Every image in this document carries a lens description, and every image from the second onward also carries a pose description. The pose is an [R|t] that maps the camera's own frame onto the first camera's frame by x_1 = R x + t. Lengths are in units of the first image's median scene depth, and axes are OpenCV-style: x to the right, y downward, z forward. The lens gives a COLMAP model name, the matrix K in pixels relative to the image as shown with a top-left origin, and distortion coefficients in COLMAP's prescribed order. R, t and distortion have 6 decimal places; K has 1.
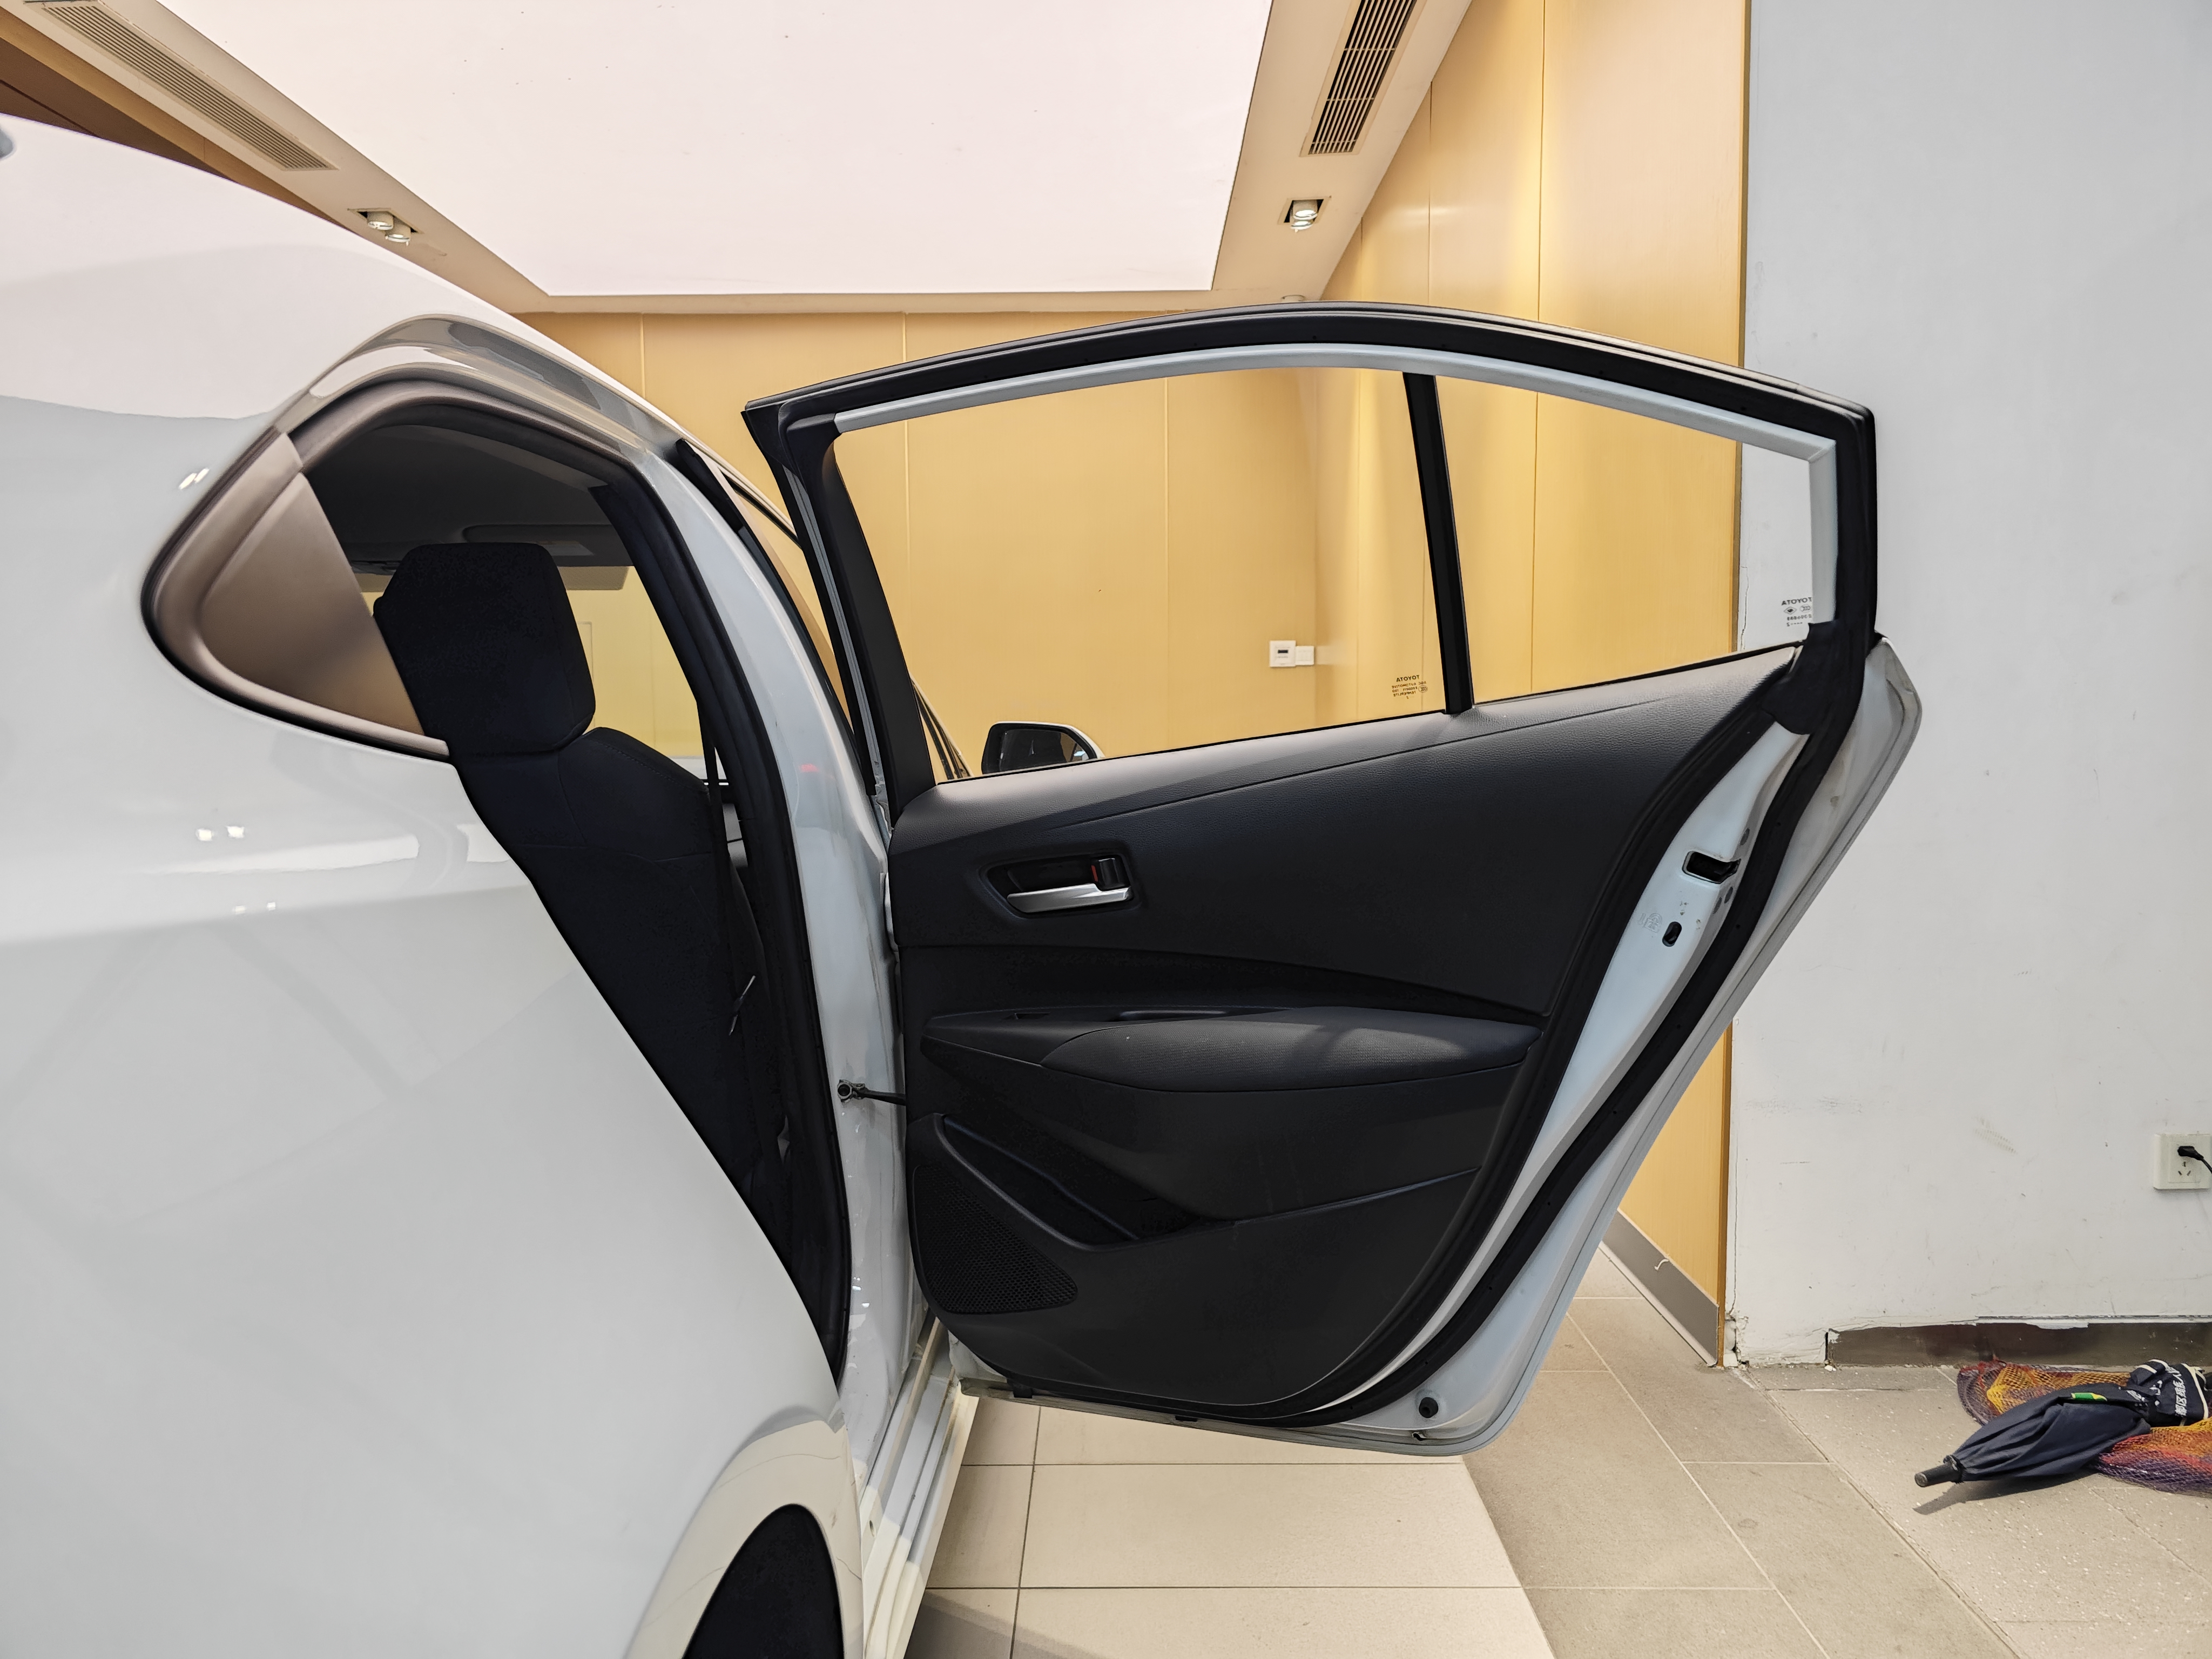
lens RADIAL K [[1489.9, 0, 1107.9], [0, 1489.9, 860.7], [0, 0, 1]] dist [-0.000174, -0.001701]
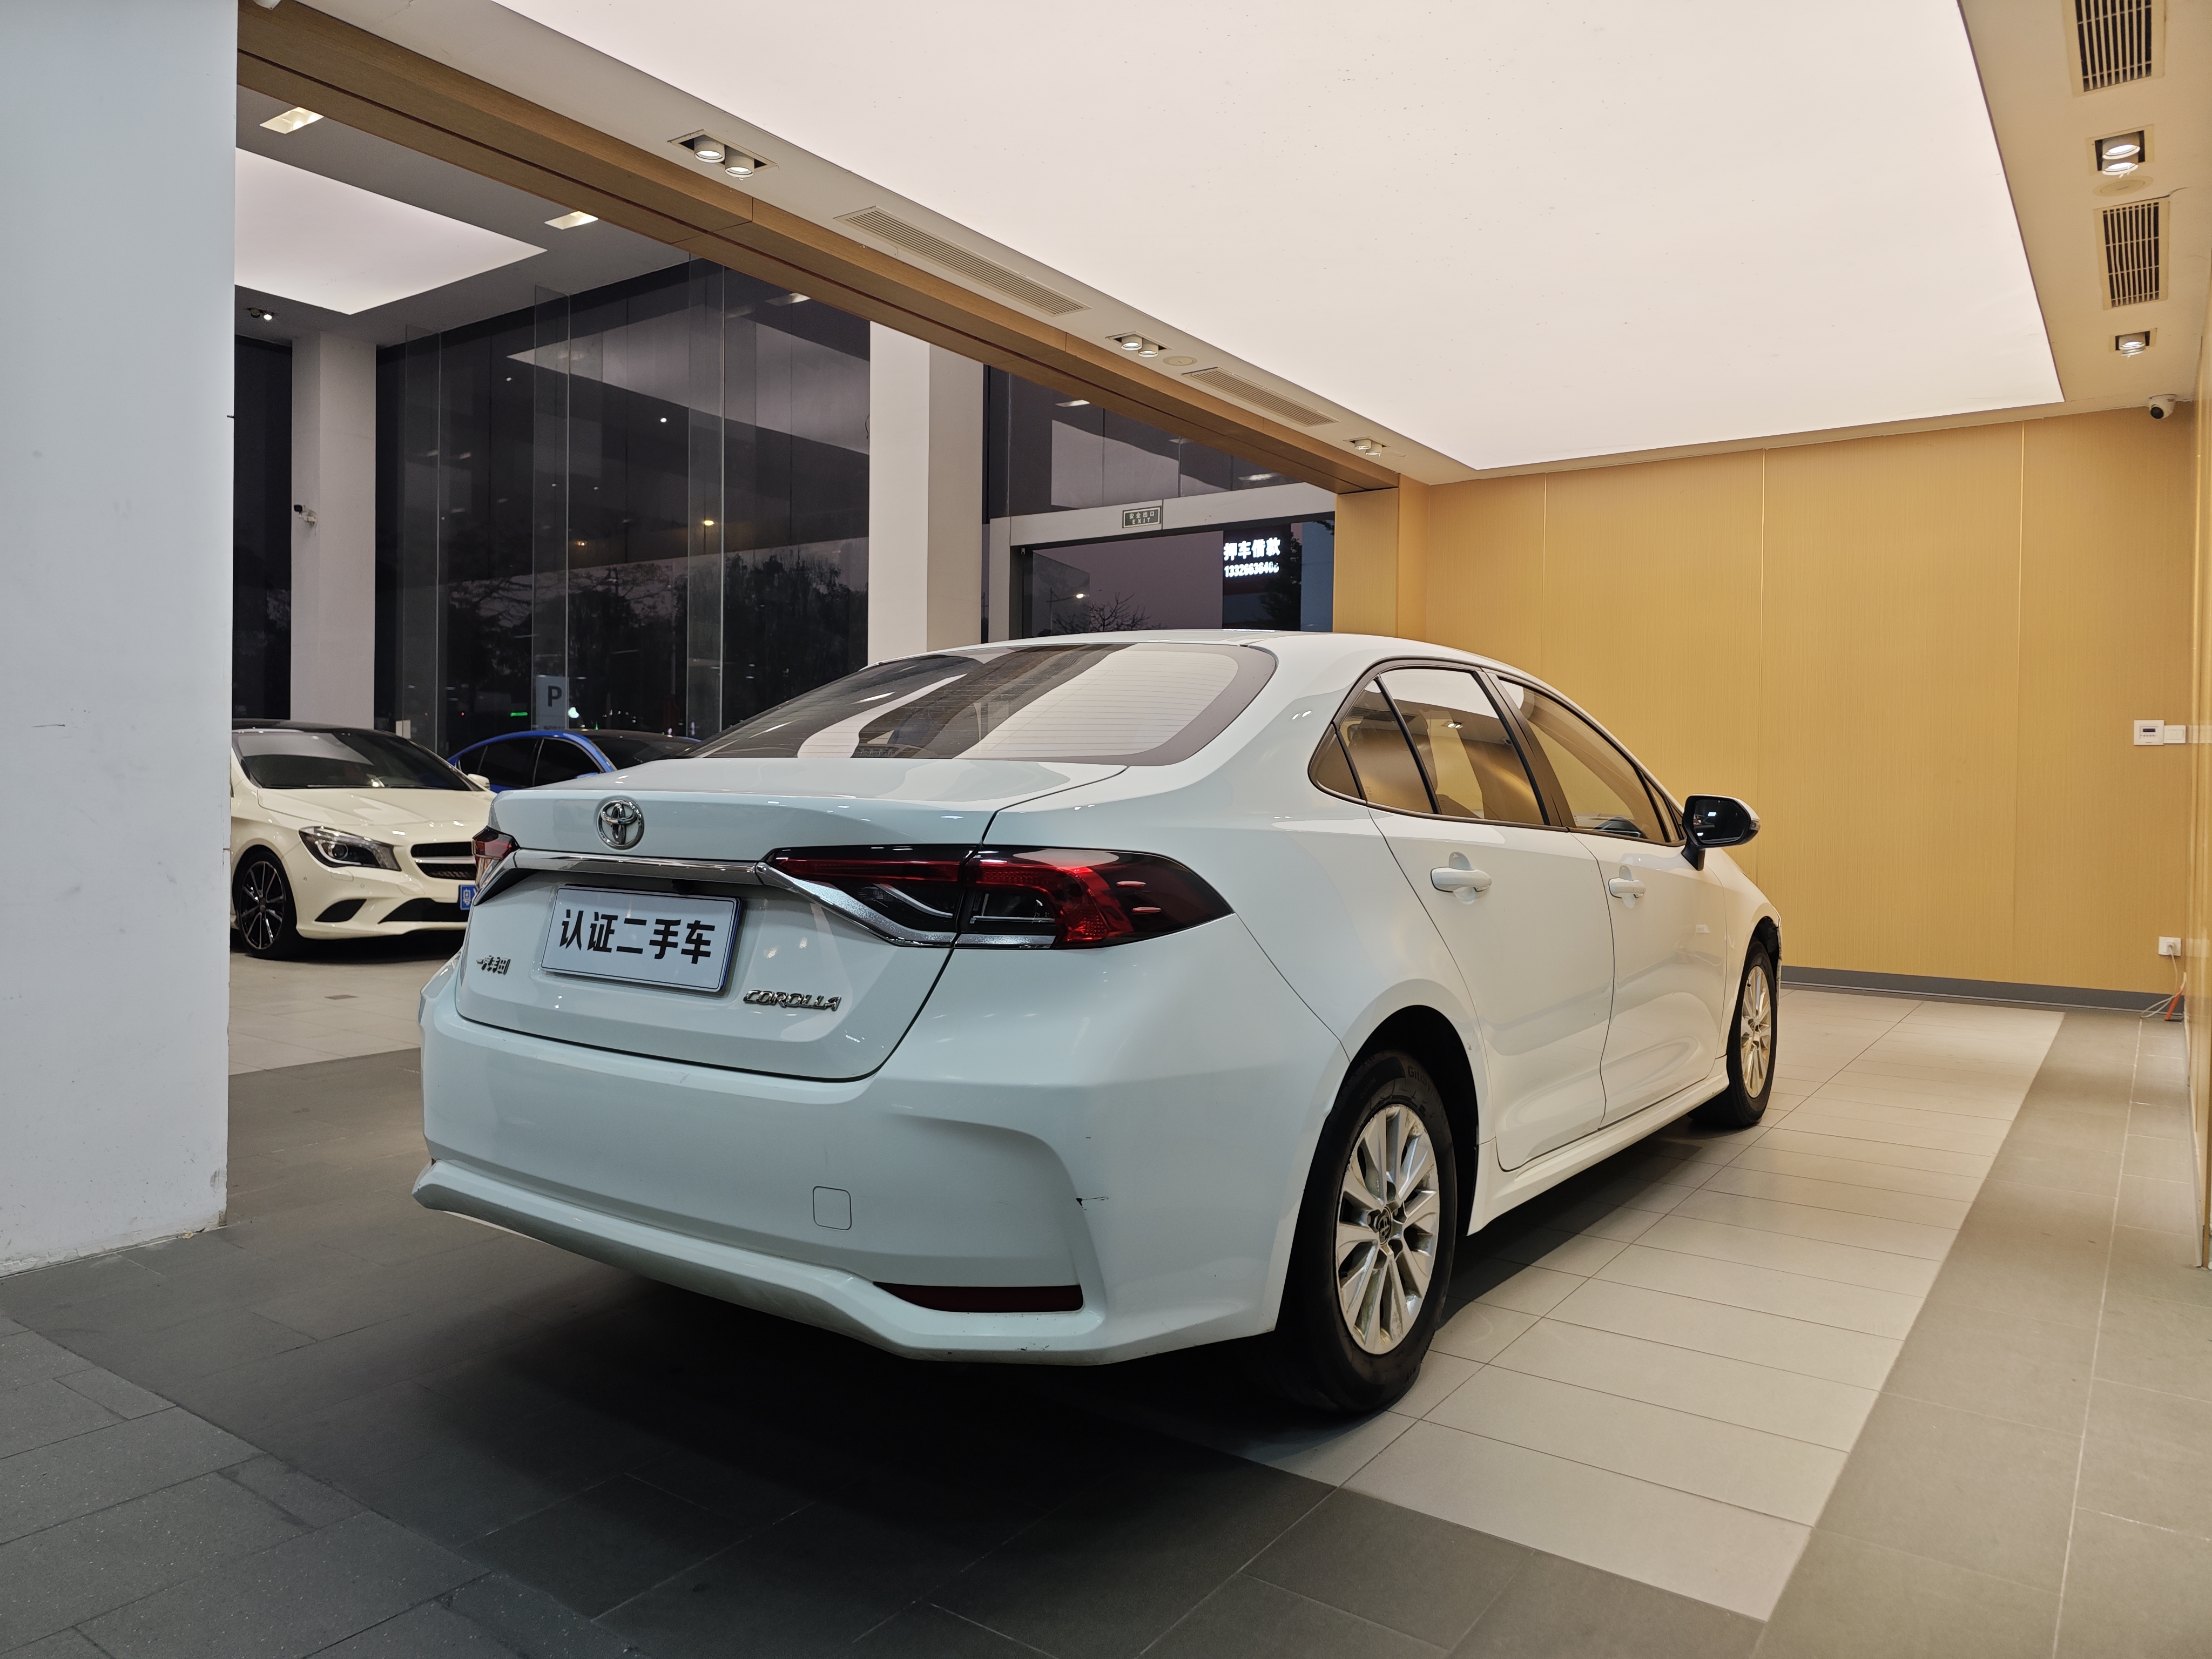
lens RADIAL K [[1515.1, 0, 1106.3], [0, 1515.1, 796.8], [0, 0, 1]] dist [0.029384, -0.002233]
pose [[0.823398, 0.023072, -0.566995, 0.335393], [-0.069904, 0.995687, -0.060998, 0.053085], [0.563142, 0.089861, 0.821459, -0.717819]]
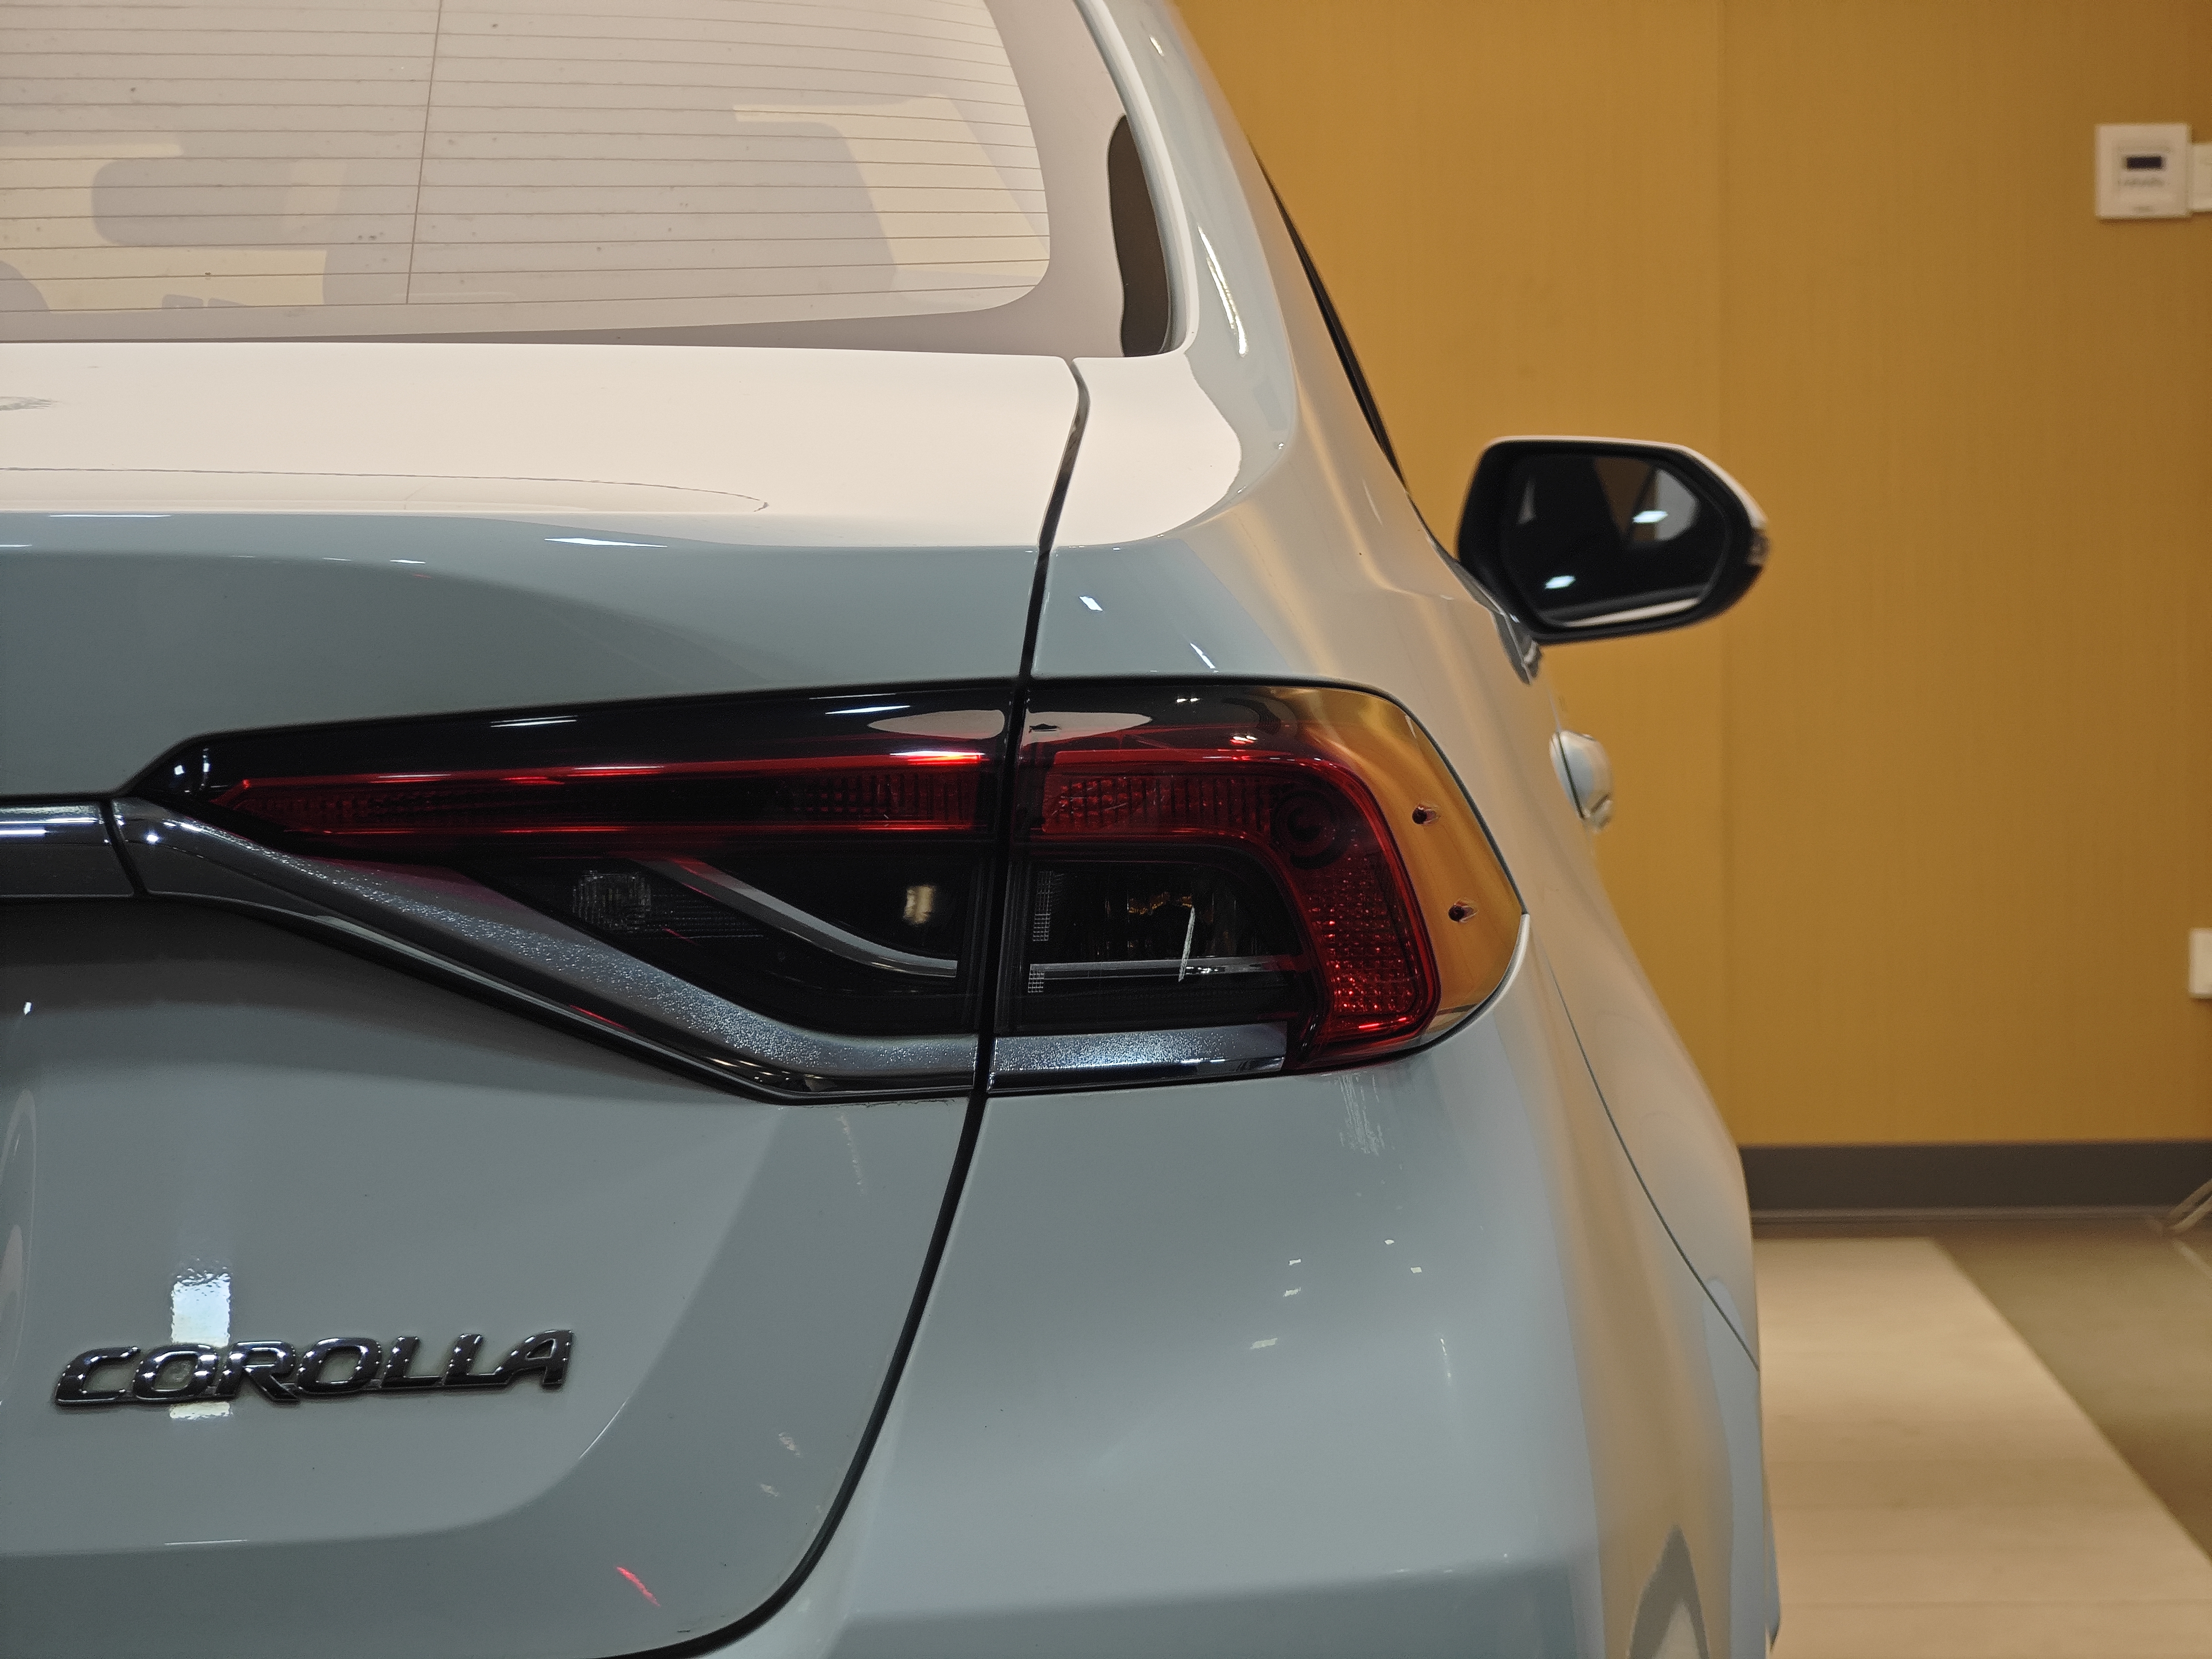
lens RADIAL K [[7795.4, 0, 1106.0], [0, 7795.4, 829.5], [0, 0, 1]] dist [-0.066317, 0.682023]
pose [[0.999900, -0.007419, -0.012032, -0.150583], [0.006954, 0.999245, -0.038218, 0.093612], [0.012306, 0.038130, 0.999197, -1.131213]]
